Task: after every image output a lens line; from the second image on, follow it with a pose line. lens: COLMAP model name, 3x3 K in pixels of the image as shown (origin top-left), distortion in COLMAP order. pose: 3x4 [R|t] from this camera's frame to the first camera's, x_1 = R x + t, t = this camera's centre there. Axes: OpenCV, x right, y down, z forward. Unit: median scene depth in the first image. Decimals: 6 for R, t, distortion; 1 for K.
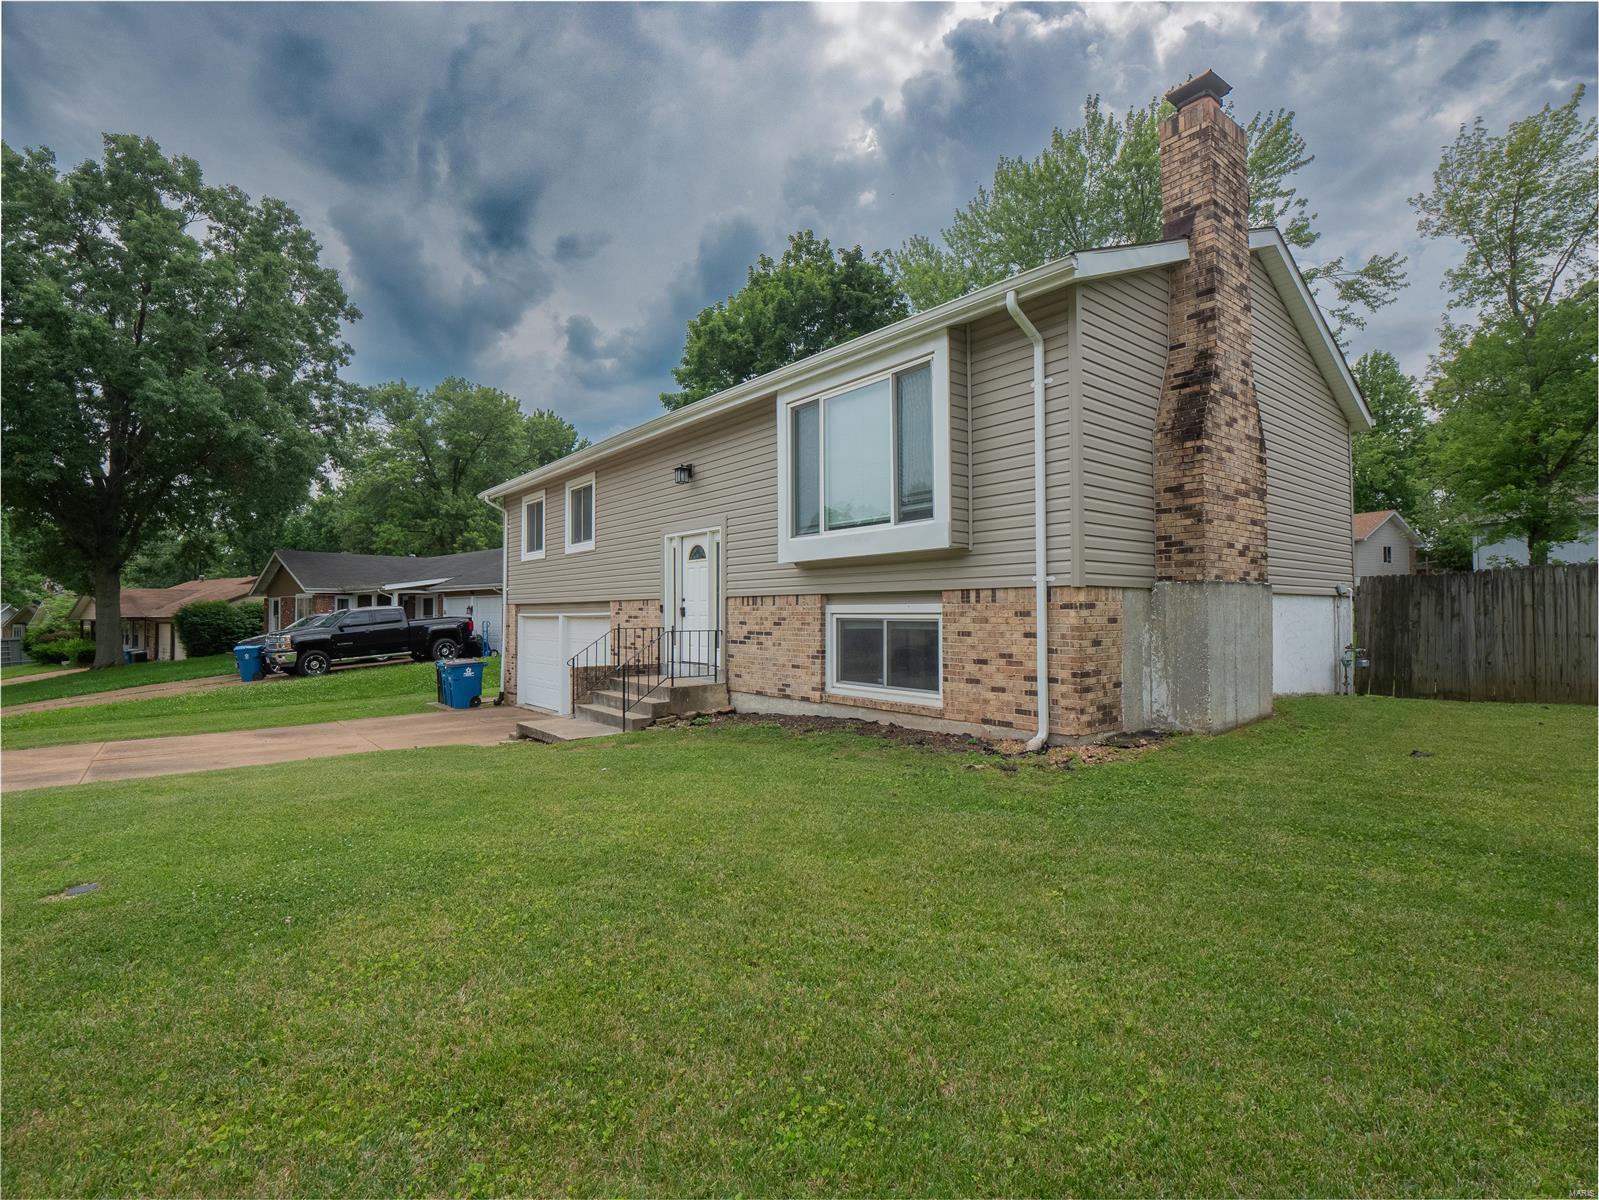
lens RADIAL K [[764.3, 0, 788.4], [0, 764.3, 594.9], [0, 0, 1]] dist [-0.010996, -0.002296]
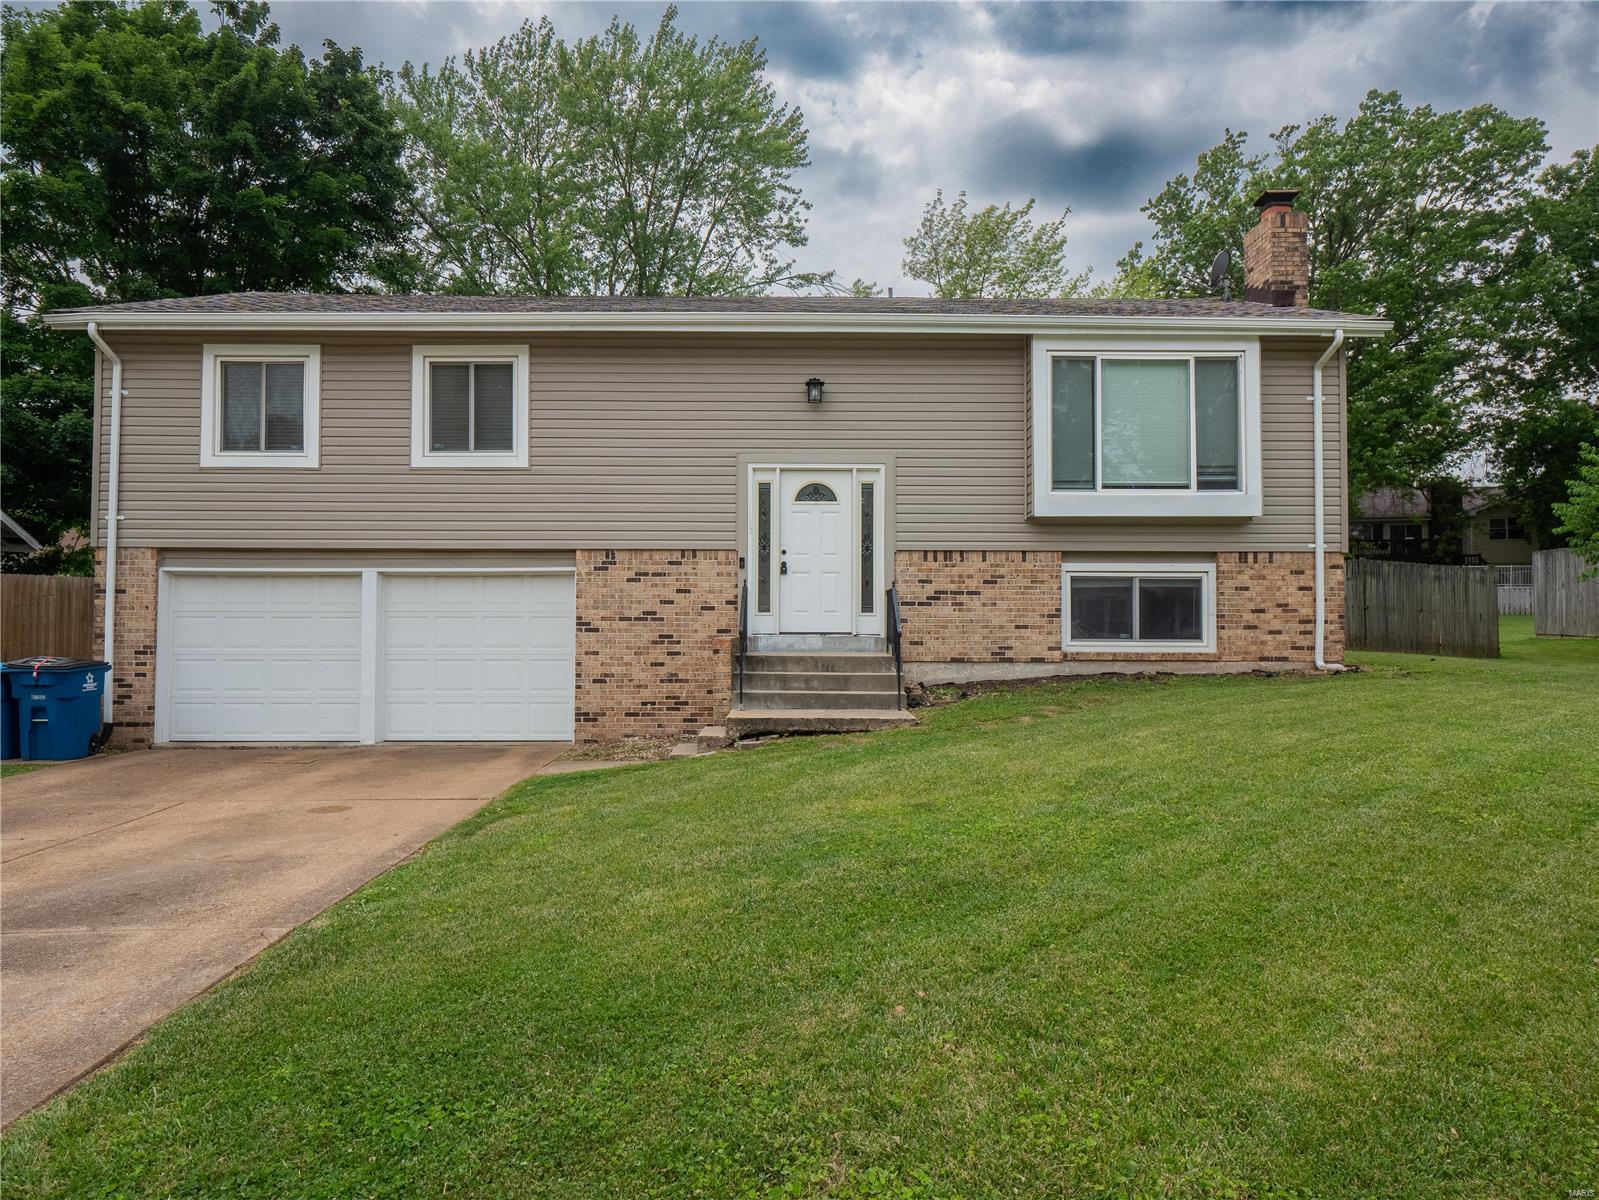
lens RADIAL K [[1041.4, 0, 805.8], [0, 1041.4, 606.8], [0, 0, 1]] dist [-0.008931, 0.017271]
pose [[0.605609, 0.020846, 0.795489, -1.233305], [-0.022416, 0.999707, -0.009133, 0.090958], [-0.795447, -0.012301, 0.605899, 0.456766]]
